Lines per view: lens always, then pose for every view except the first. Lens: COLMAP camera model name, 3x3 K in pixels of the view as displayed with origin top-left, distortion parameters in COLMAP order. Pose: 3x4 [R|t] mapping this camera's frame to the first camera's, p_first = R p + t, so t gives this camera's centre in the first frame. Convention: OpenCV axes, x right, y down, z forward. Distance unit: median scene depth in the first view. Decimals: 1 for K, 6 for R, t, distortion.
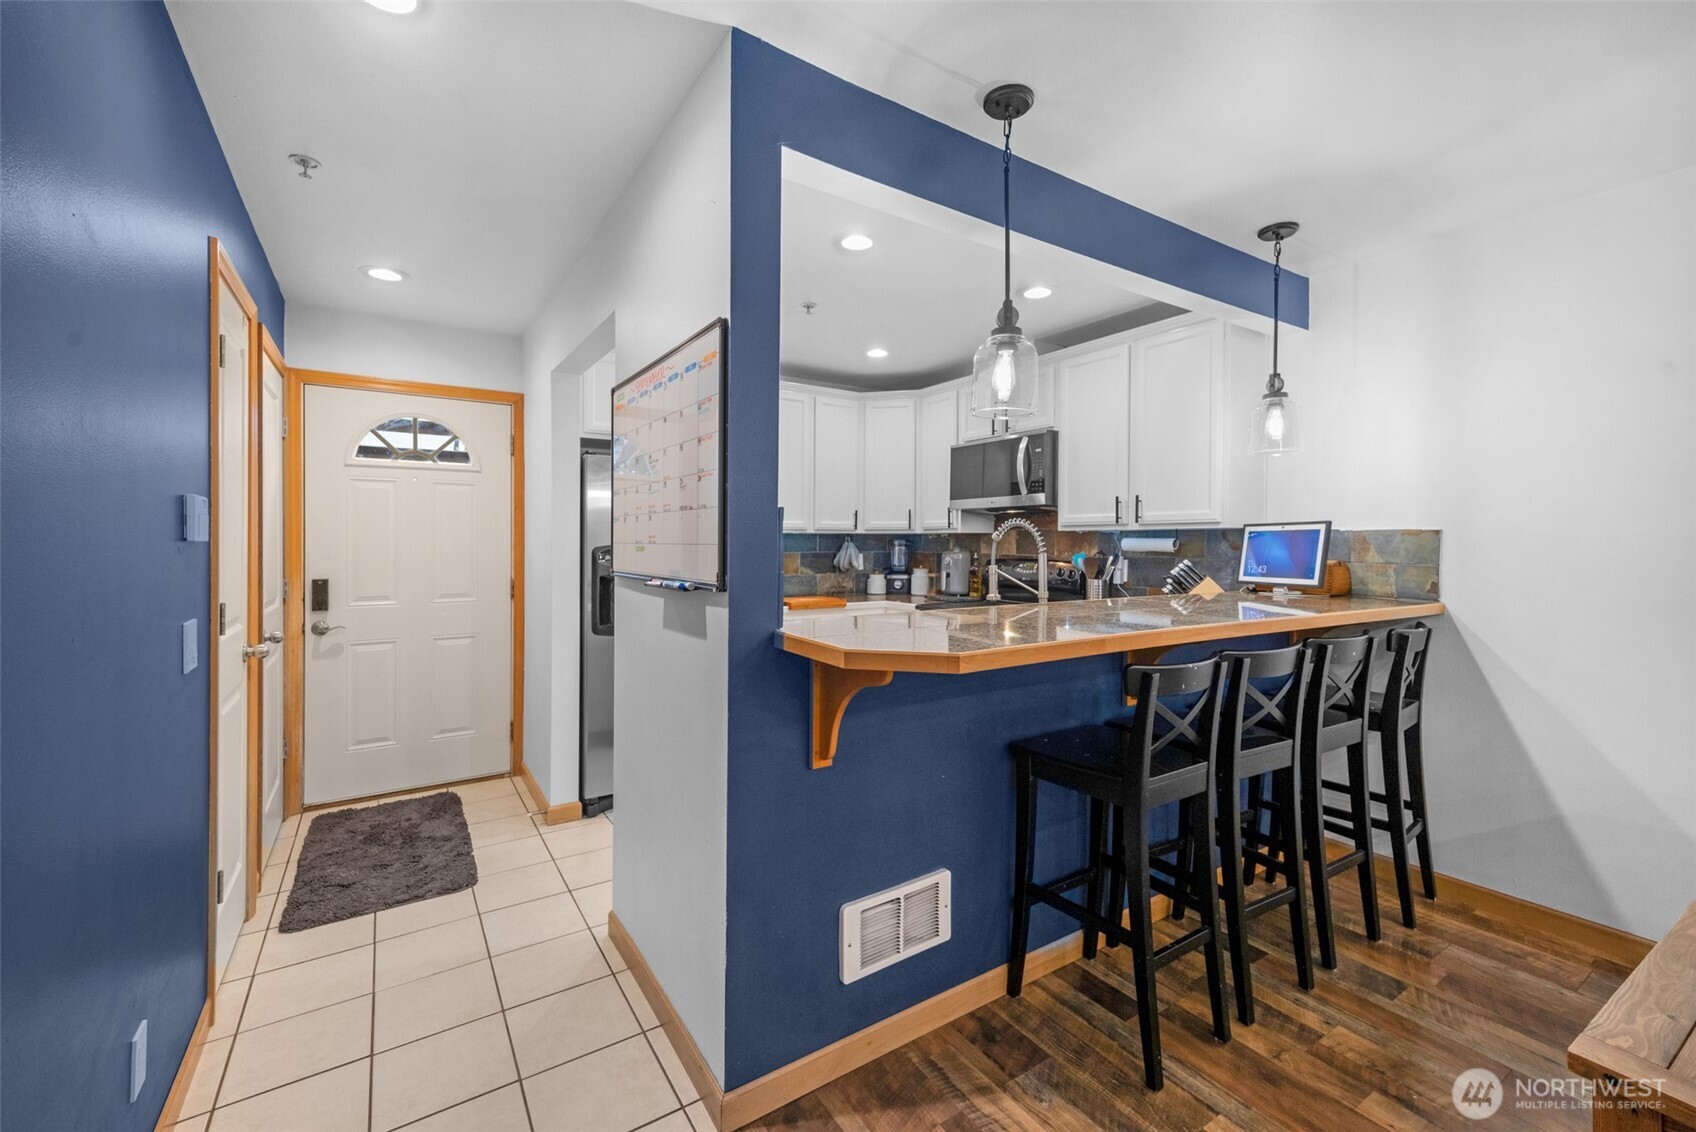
lens RADIAL K [[714.1, 0, 841.4], [0, 714.1, 550.1], [0, 0, 1]] dist [0.012888, -0.001546]
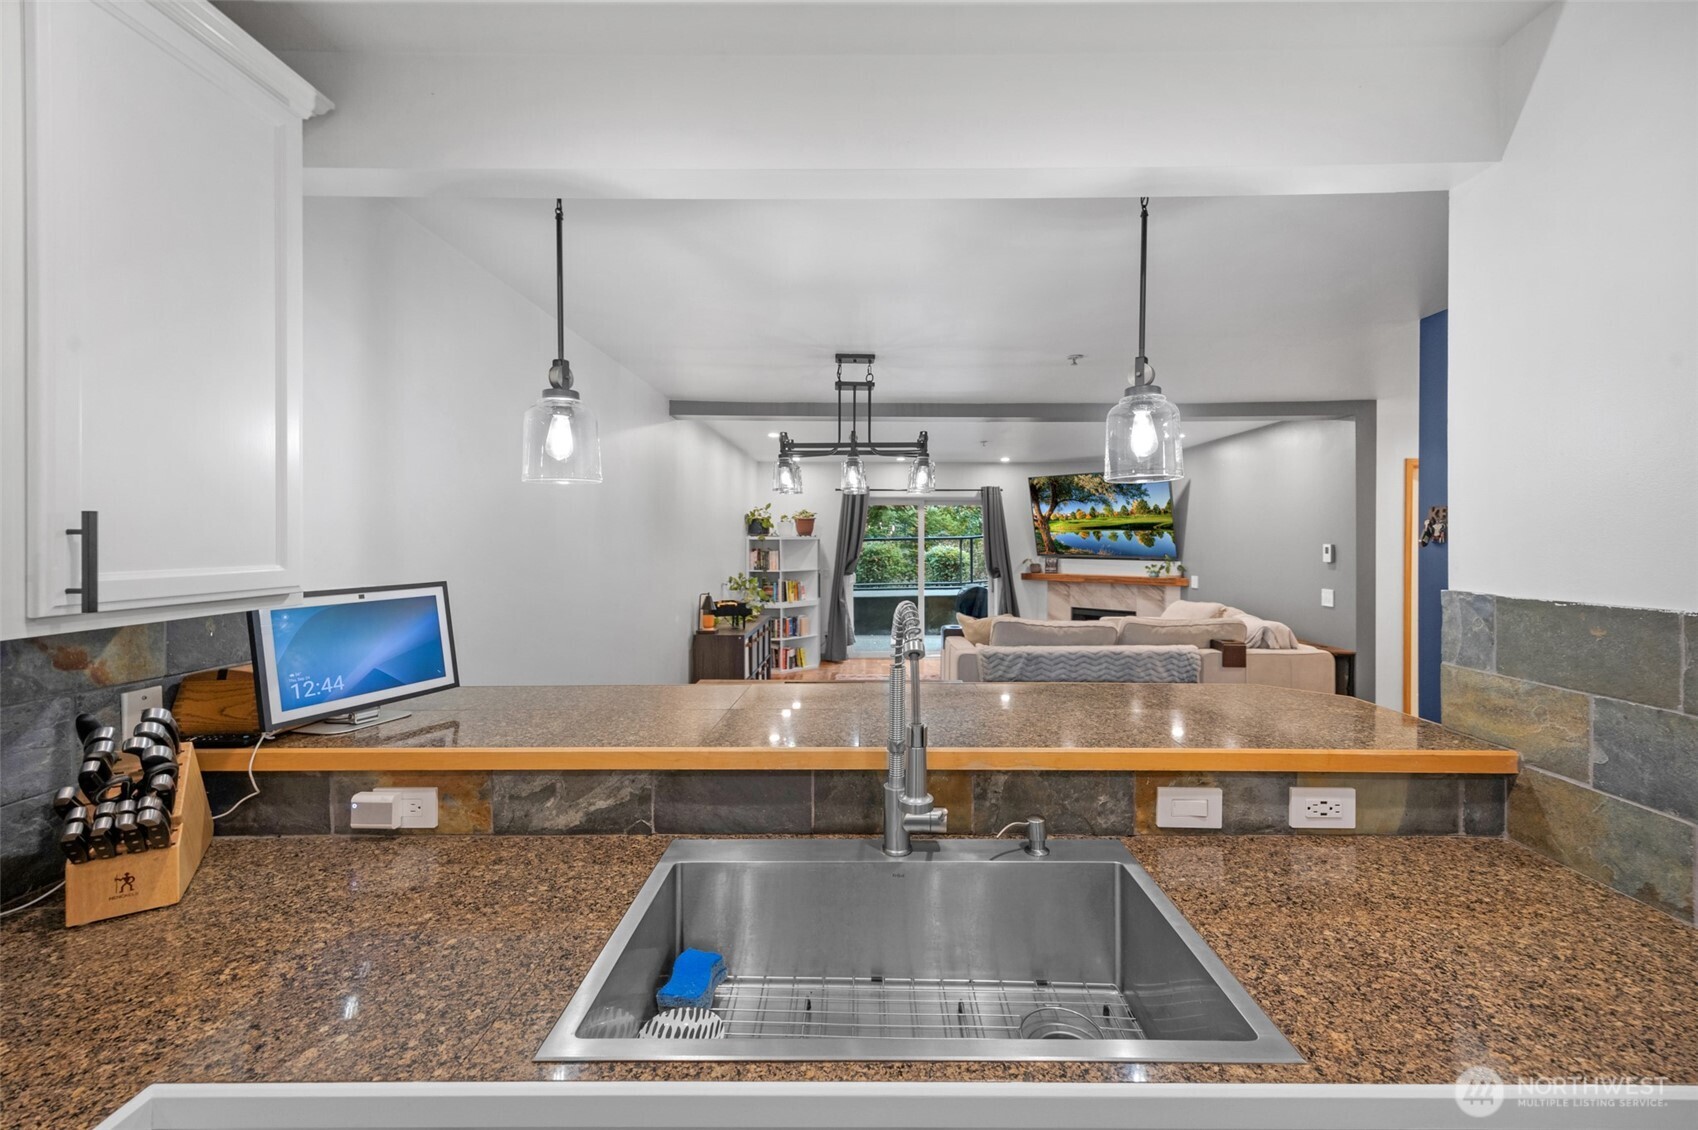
lens RADIAL K [[714.9, 0, 855.2], [0, 714.9, 545.0], [0, 0, 1]] dist [0.012888, -0.001546]
pose [[-0.835293, -0.005125, 0.549781, 0.018179], [0.005381, 0.999832, 0.017495, -0.072919], [-0.549778, 0.017572, -0.835126, 1.173562]]
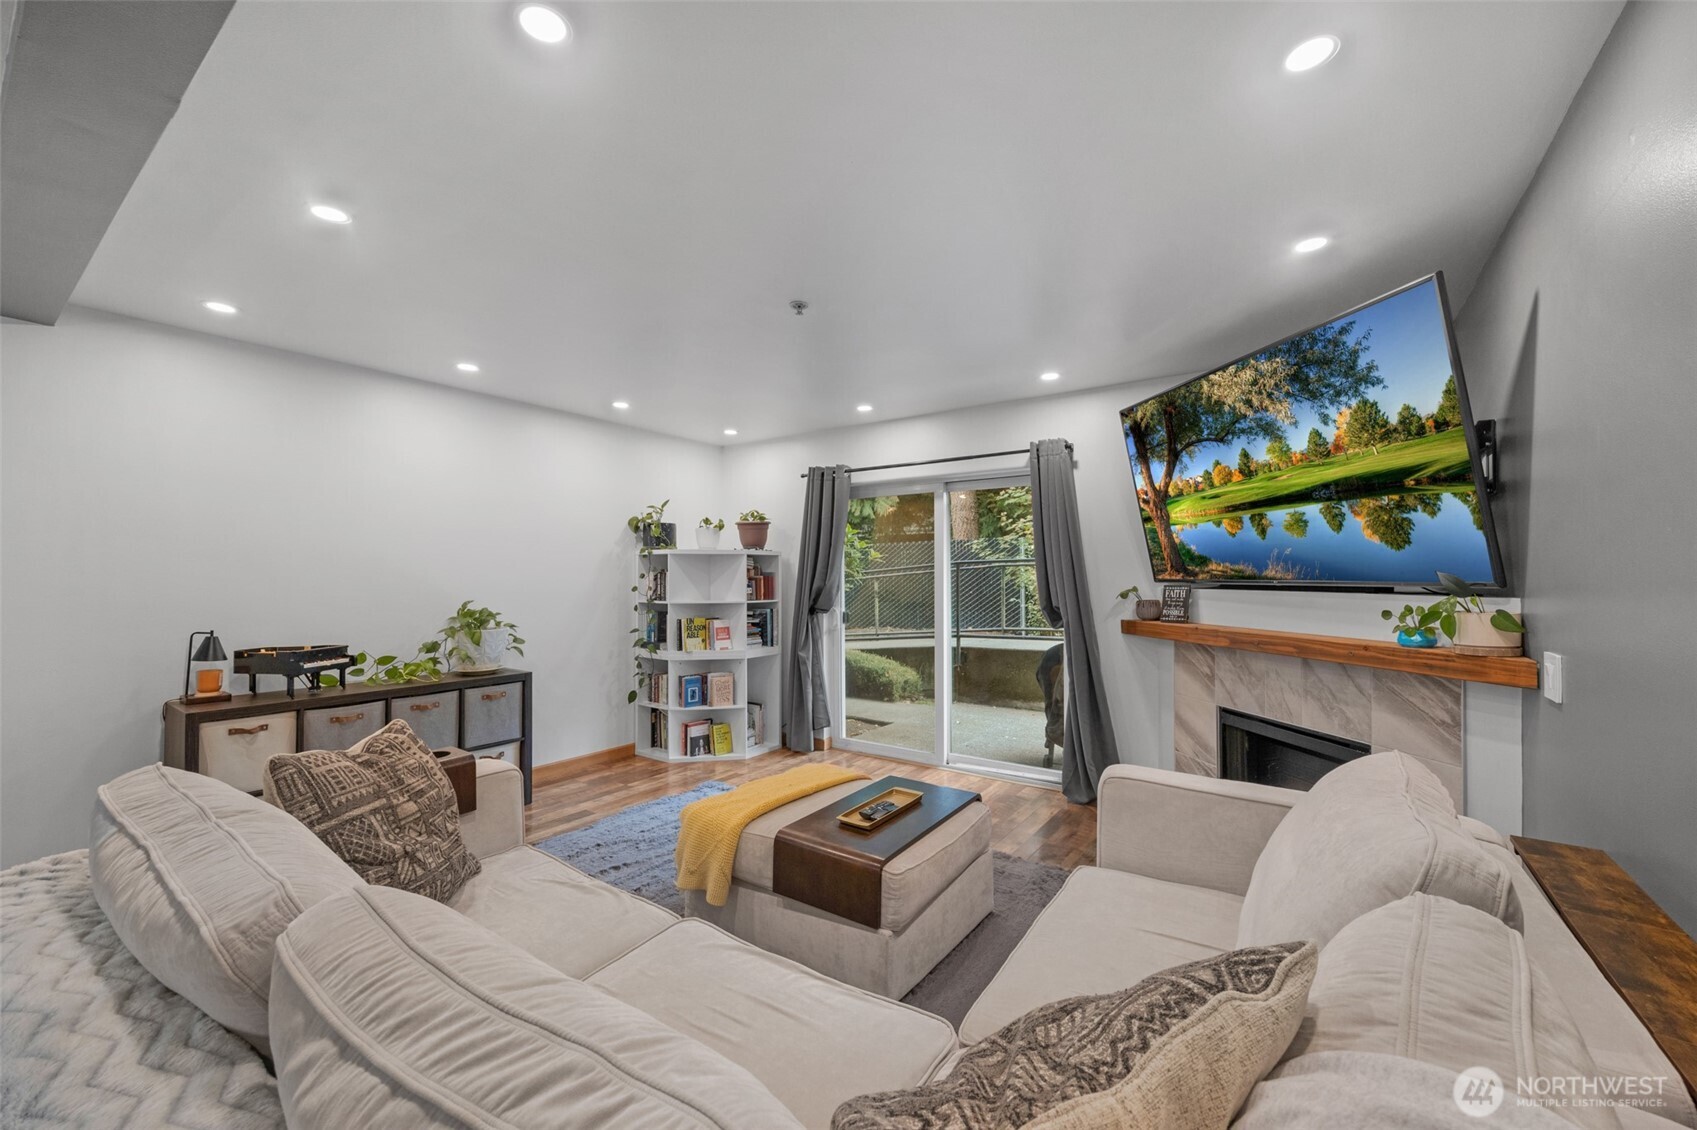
lens RADIAL K [[672.6, 0, 833.9], [0, 672.6, 570.4], [0, 0, 1]] dist [-0.003044, -0.001363]
pose [[-0.336348, 0.009822, 0.941686, 0.053405], [0.012932, 0.999899, -0.005810, 0.003502], [-0.941649, 0.010224, -0.336441, -0.665611]]
